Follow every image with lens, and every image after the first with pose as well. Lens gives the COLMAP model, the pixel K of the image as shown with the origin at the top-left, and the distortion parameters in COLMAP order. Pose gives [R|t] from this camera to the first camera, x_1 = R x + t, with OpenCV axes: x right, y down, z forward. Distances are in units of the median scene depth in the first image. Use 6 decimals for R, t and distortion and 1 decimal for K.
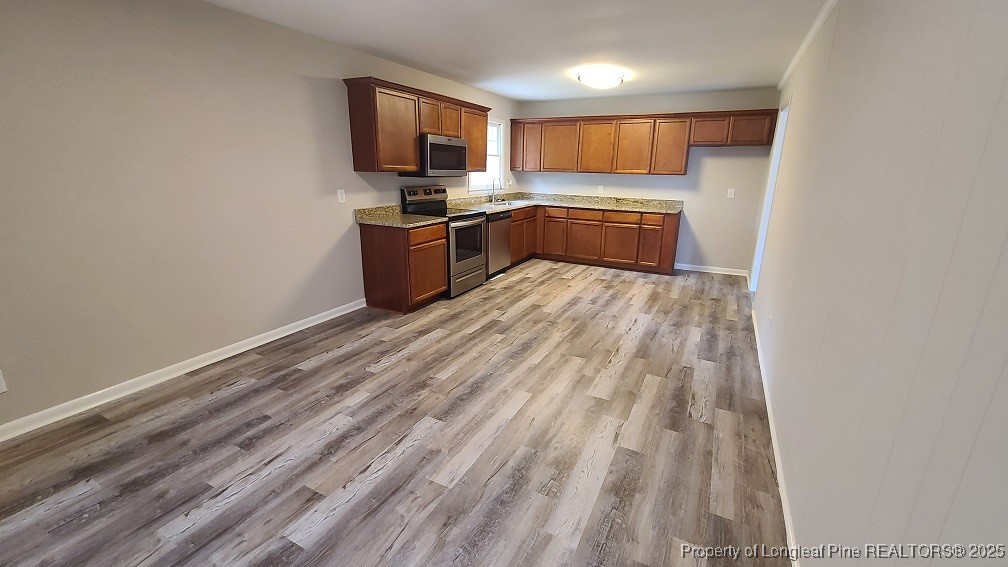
lens RADIAL K [[415.6, 0, 503.8], [0, 415.6, 280.9], [0, 0, 1]] dist [-0.006197, -0.000898]
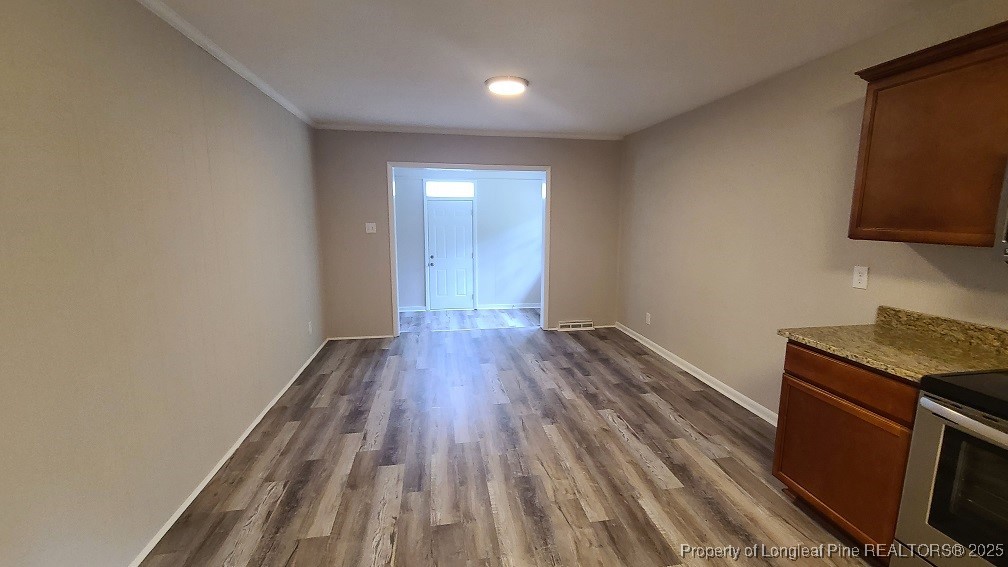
lens RADIAL K [[415.6, 0, 514.4], [0, 415.6, 281.0], [0, 0, 1]] dist [-0.006197, -0.000898]
pose [[-0.782602, 0.071389, -0.618416, 0.341142], [-0.188333, 0.919700, 0.344503, -0.282685], [0.593351, 0.386076, -0.706314, 1.024920]]
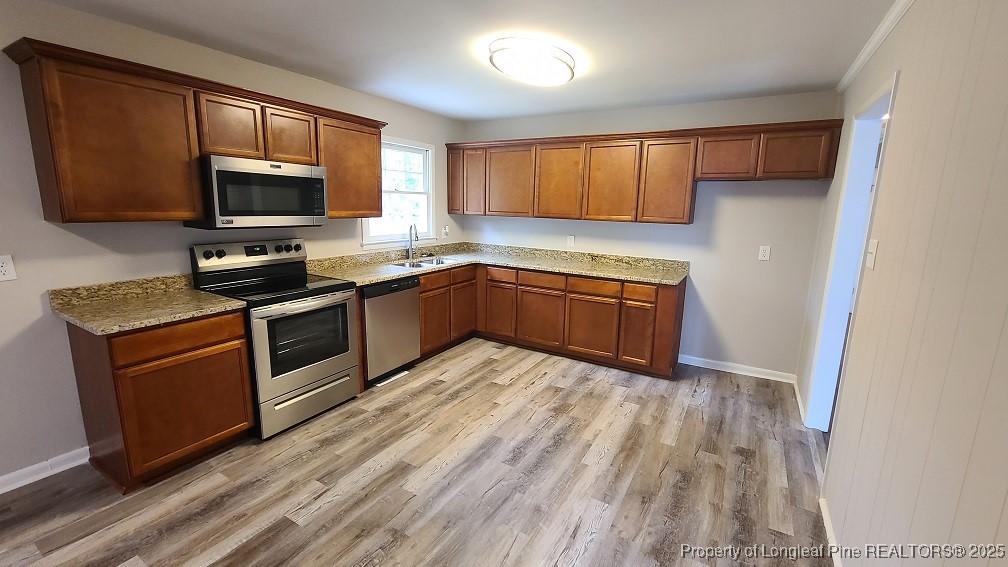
lens RADIAL K [[415.6, 0, 505.3], [0, 415.6, 280.9], [0, 0, 1]] dist [-0.006197, -0.000898]
pose [[0.998812, 0.015364, -0.046237, 0.241102], [-0.019271, 0.996169, -0.085294, -0.141986], [0.044749, 0.086083, 0.995282, 0.469545]]
